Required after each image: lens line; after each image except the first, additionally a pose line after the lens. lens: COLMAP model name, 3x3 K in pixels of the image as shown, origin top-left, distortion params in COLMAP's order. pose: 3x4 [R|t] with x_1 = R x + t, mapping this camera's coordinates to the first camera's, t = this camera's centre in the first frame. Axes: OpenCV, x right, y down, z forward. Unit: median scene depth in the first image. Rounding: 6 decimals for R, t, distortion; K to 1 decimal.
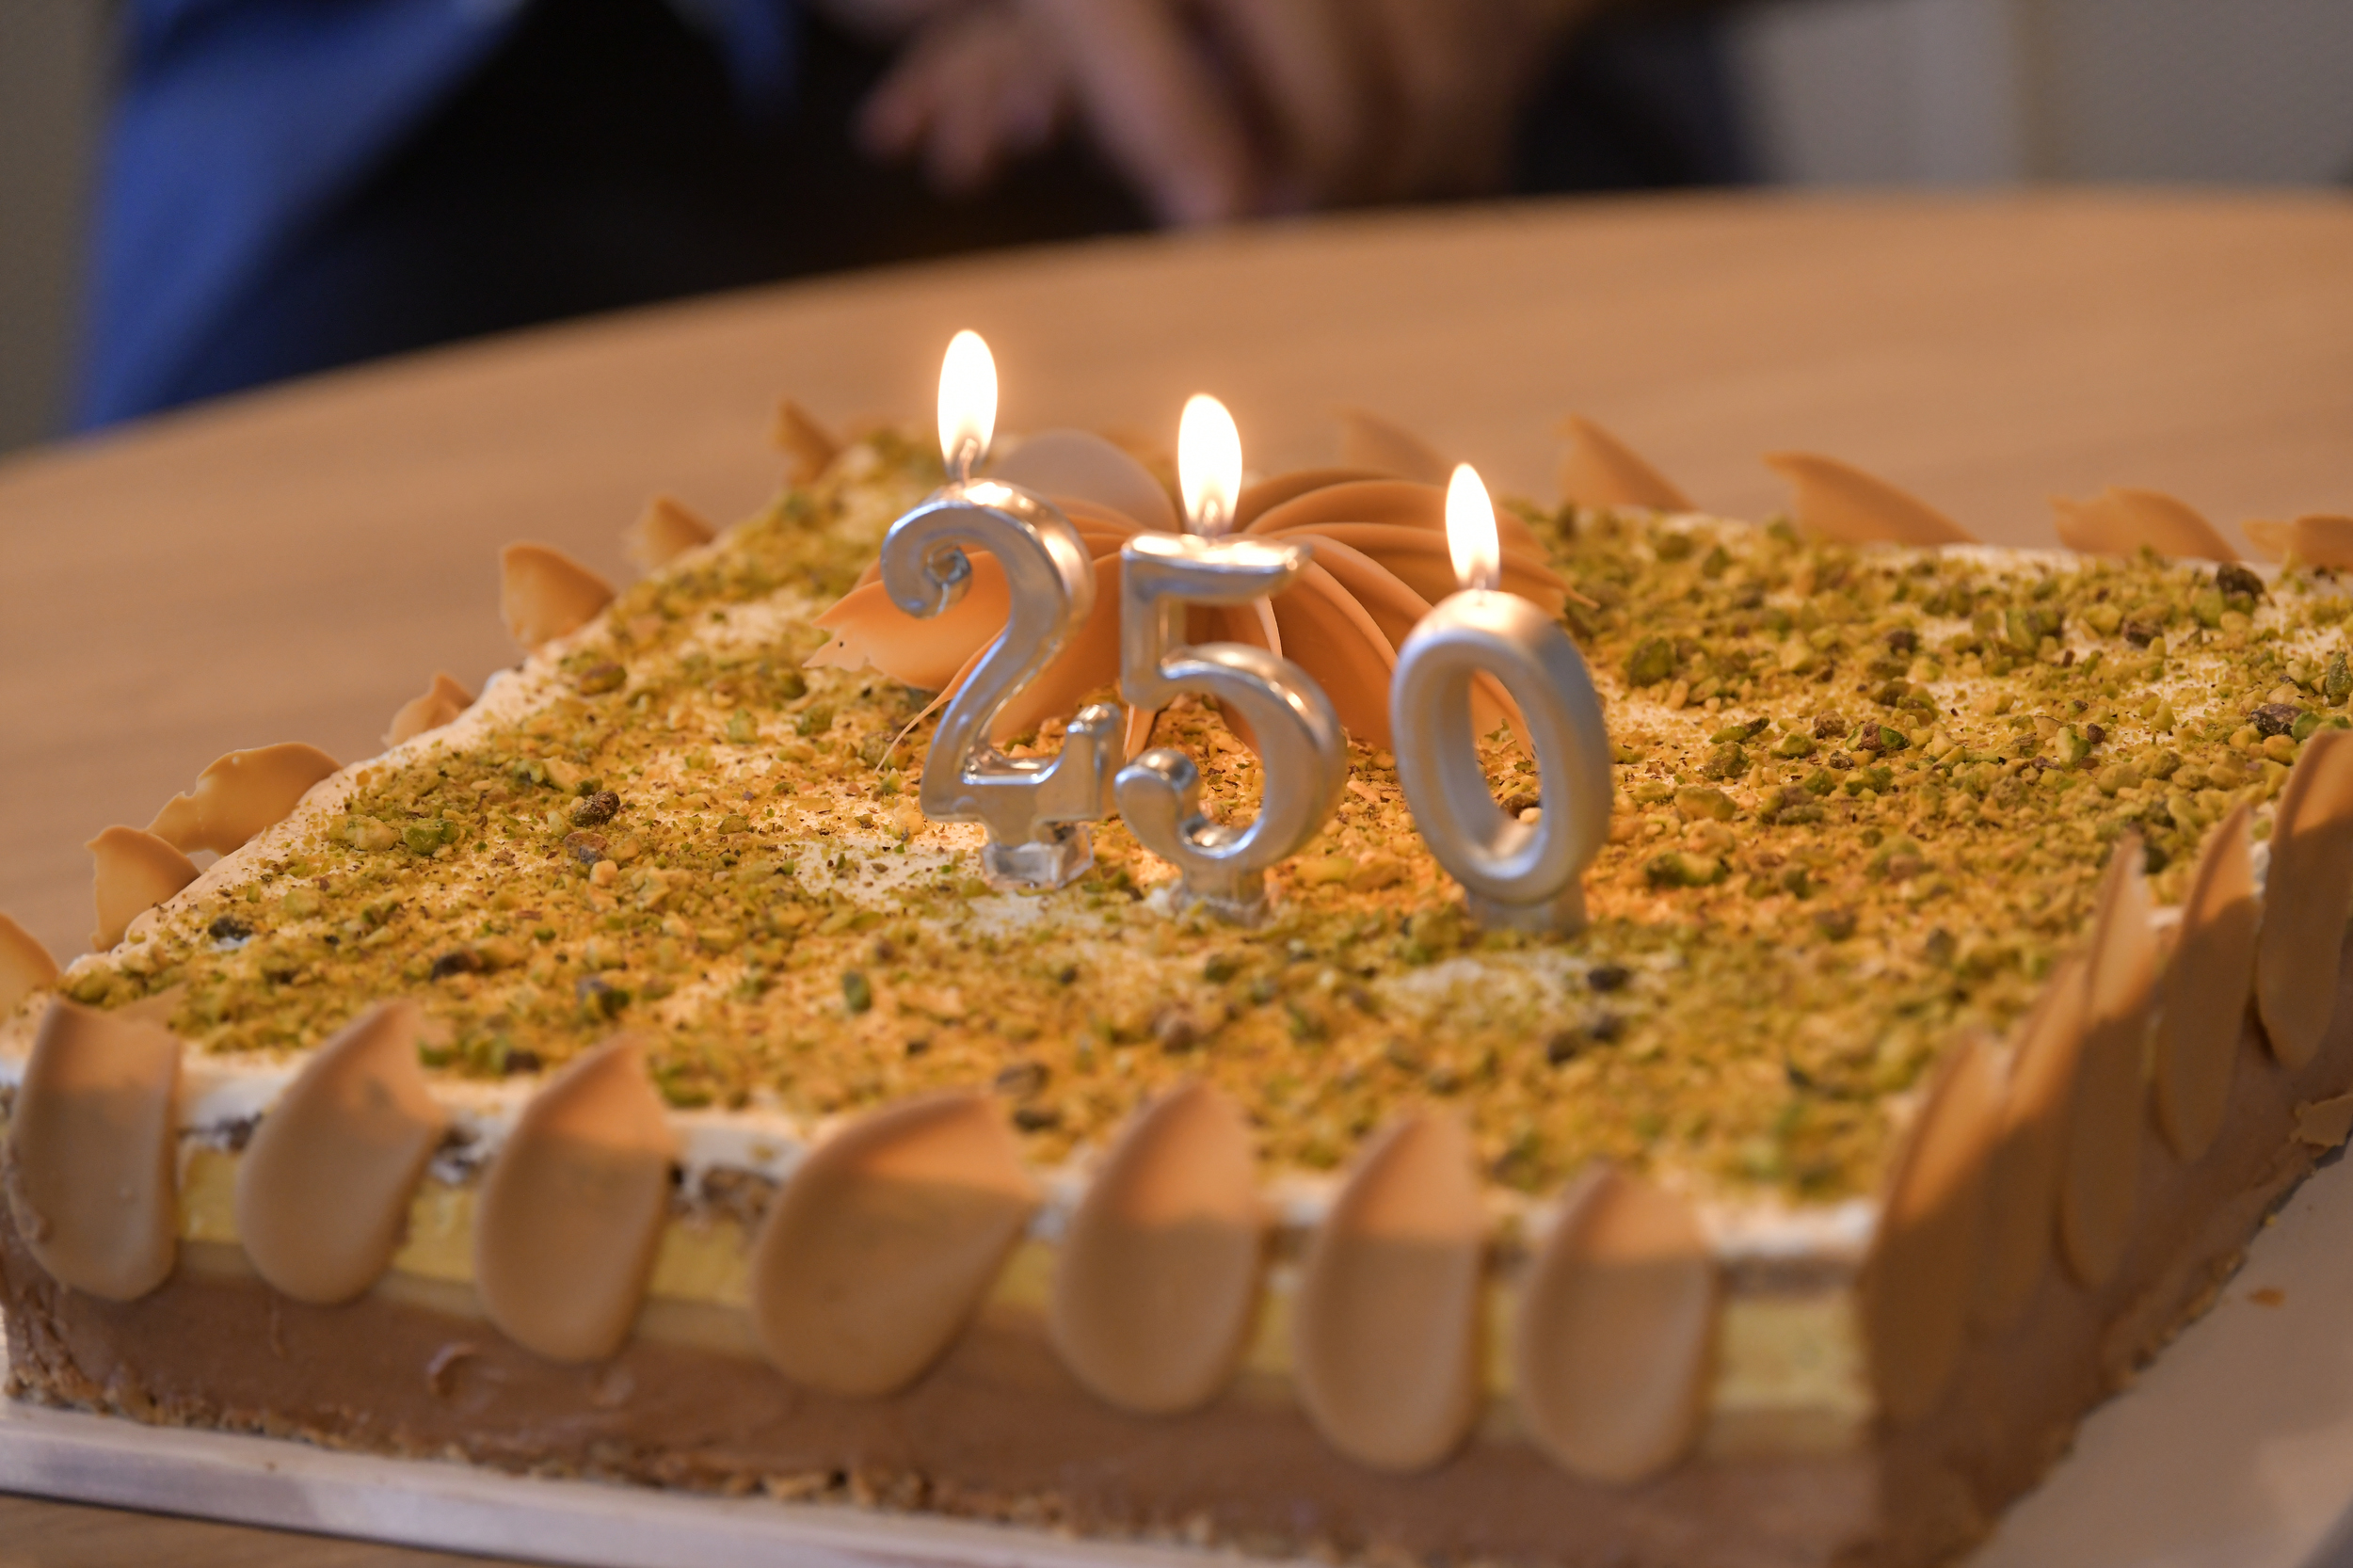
lens RADIAL K [[10703.1, 0, 1176.5], [0, 10703.1, 784.0], [0, 0, 1]] dist [-0.068711, -0.140388]
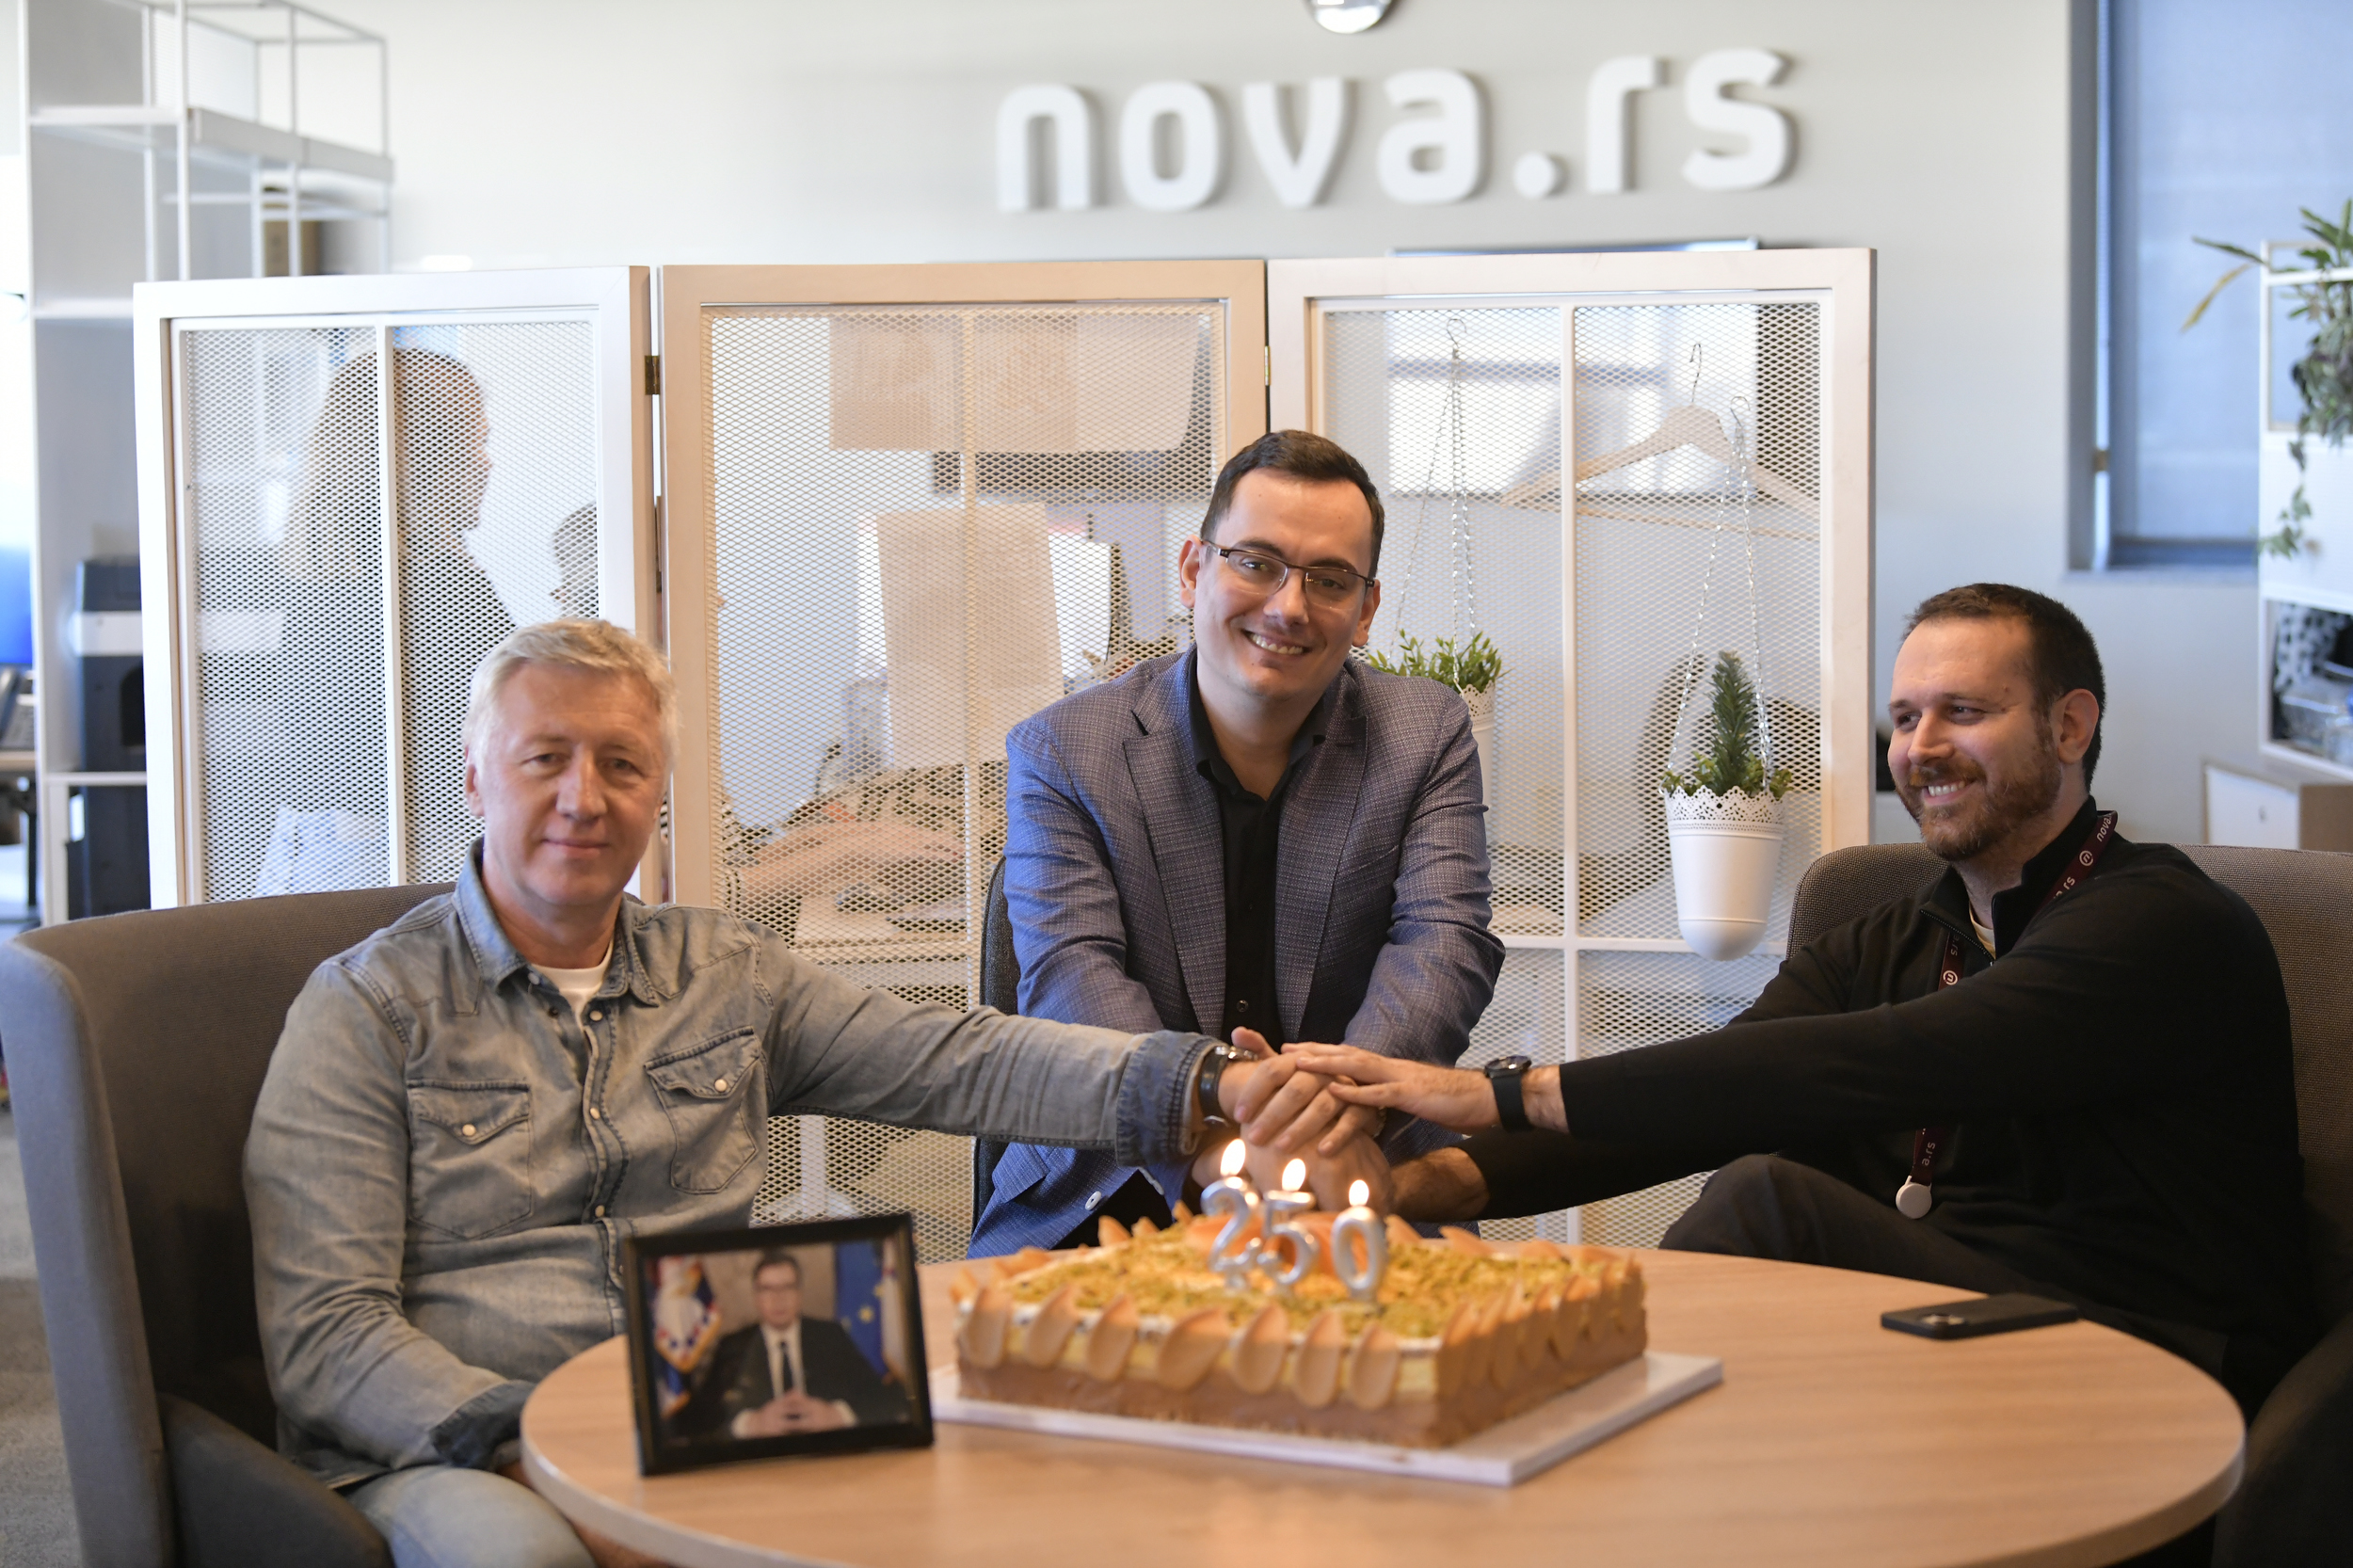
lens RADIAL K [[4757.4, 0, 1176.5], [0, 4757.4, 784.0], [0, 0, 1]] dist [0.029373, -0.019050]
pose [[0.995833, 0.076979, -0.048899, 0.036160], [-0.087369, 0.959016, -0.269546, 0.309809], [0.026145, 0.272695, 0.961745, -0.714592]]
